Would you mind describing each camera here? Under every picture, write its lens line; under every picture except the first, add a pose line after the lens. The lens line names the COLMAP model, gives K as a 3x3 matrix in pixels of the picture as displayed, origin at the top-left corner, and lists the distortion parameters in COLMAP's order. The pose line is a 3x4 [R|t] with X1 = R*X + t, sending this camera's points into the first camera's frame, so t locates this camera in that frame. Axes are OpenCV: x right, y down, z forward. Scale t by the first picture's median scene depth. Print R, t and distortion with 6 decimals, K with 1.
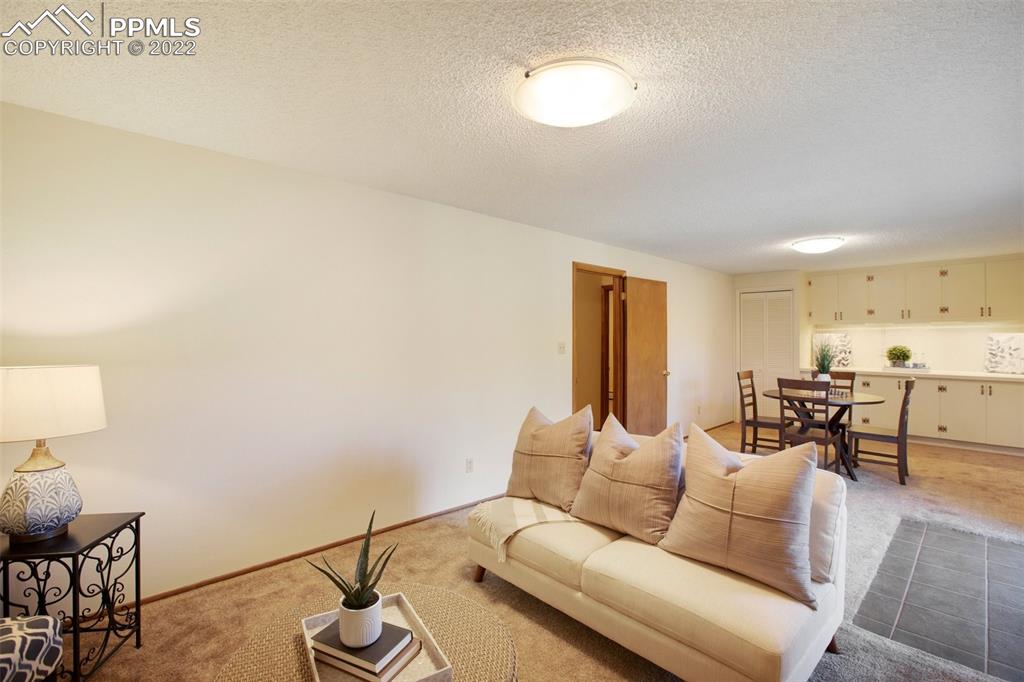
lens RADIAL K [[471.8, 0, 506.5], [0, 471.8, 339.8], [0, 0, 1]] dist [-0.037803, 0.003498]
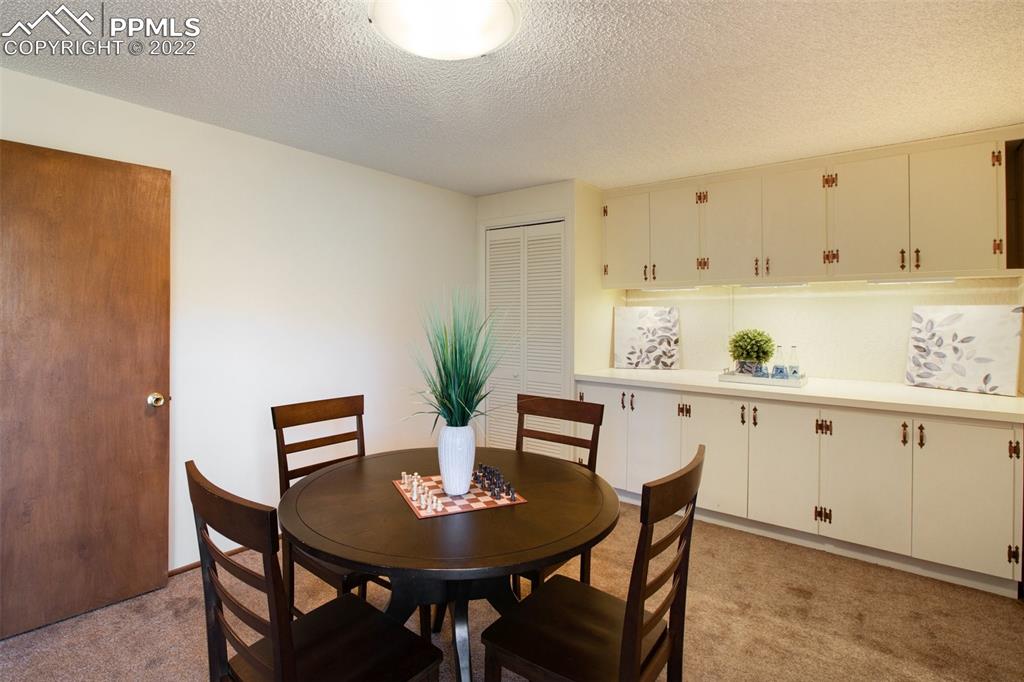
lens RADIAL K [[471.8, 0, 533.8], [0, 471.8, 313.7], [0, 0, 1]] dist [-0.037803, 0.003498]
pose [[0.988866, 0.007312, 0.148630, 0.577811], [-0.006155, 0.999947, -0.008244, 0.000523], [-0.148682, 0.007238, 0.988859, 0.564733]]
